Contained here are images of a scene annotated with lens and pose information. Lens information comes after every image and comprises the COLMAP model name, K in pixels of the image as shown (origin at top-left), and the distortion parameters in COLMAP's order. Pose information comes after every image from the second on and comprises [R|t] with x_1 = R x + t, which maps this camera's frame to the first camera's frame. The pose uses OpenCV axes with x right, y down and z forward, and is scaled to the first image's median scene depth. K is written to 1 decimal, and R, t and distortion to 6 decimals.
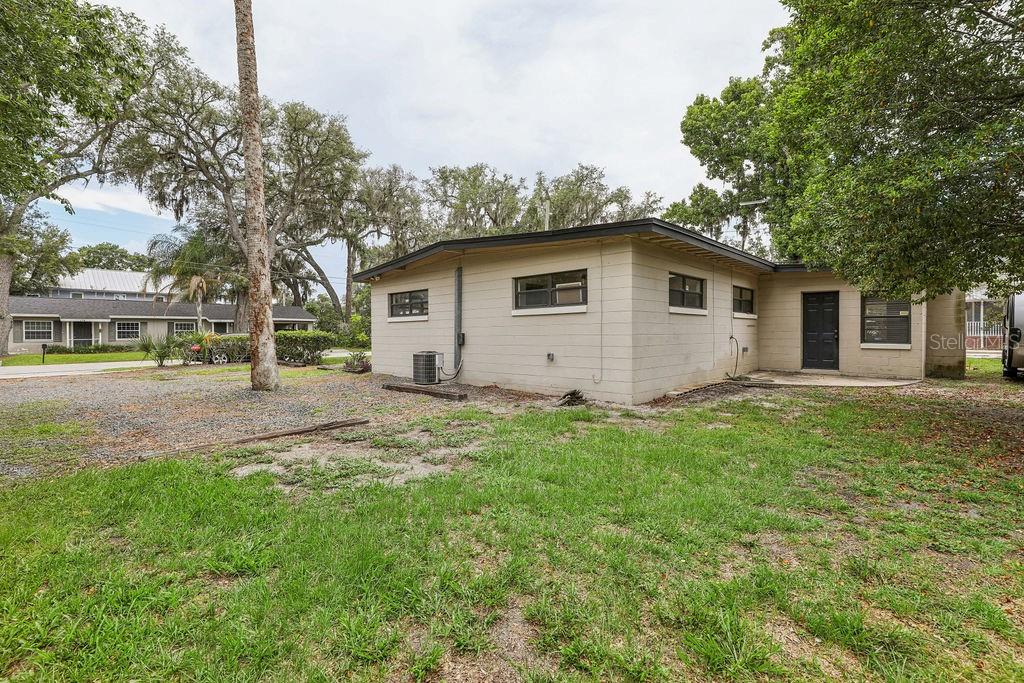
lens RADIAL K [[470.0, 0, 515.0], [0, 470.0, 340.4], [0, 0, 1]] dist [0.000053, 0.001258]
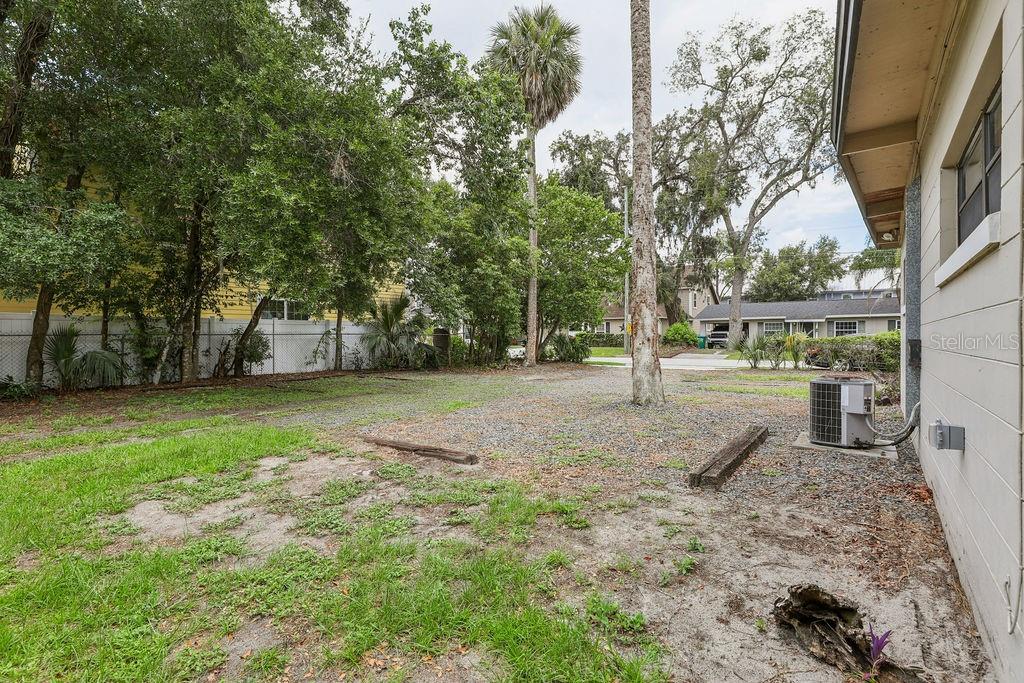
lens RADIAL K [[470.0, 0, 514.2], [0, 470.0, 338.7], [0, 0, 1]] dist [0.000053, 0.001258]
pose [[0.092859, 0.011435, -0.995614, 0.099181], [-0.010331, 0.999891, 0.010520, -0.006095], [0.995626, 0.009309, 0.092967, 0.238544]]
